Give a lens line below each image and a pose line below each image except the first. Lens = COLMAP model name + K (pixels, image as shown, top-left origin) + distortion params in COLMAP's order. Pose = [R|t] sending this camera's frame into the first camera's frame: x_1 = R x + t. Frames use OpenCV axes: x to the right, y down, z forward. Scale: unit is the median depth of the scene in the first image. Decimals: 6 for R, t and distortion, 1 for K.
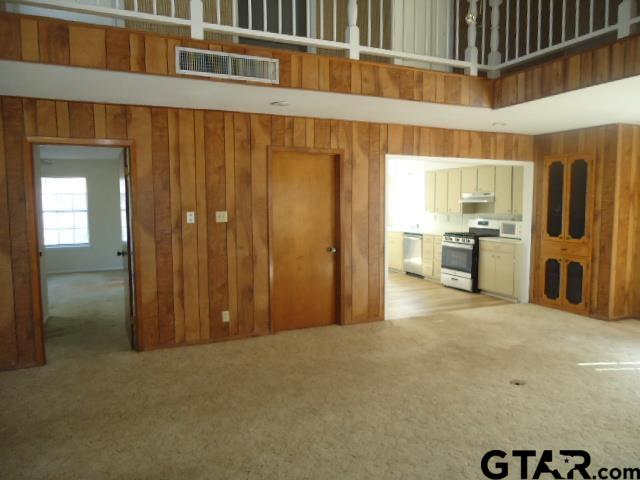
lens RADIAL K [[465.6, 0, 320.3], [0, 465.6, 233.8], [0, 0, 1]] dist [-0.004258, 0.007901]
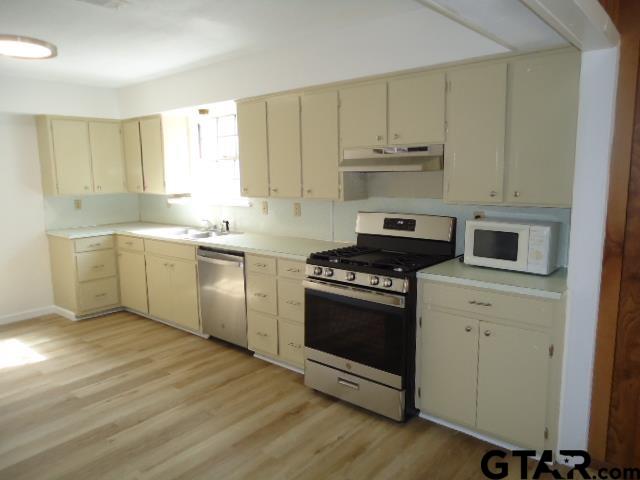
lens RADIAL K [[465.6, 0, 319.9], [0, 465.6, 236.4], [0, 0, 1]] dist [-0.004258, 0.007901]
pose [[0.905785, -0.073688, 0.417282, 0.120079], [0.047071, 0.996166, 0.073737, -0.044476], [-0.421116, -0.047148, 0.905781, 0.660203]]
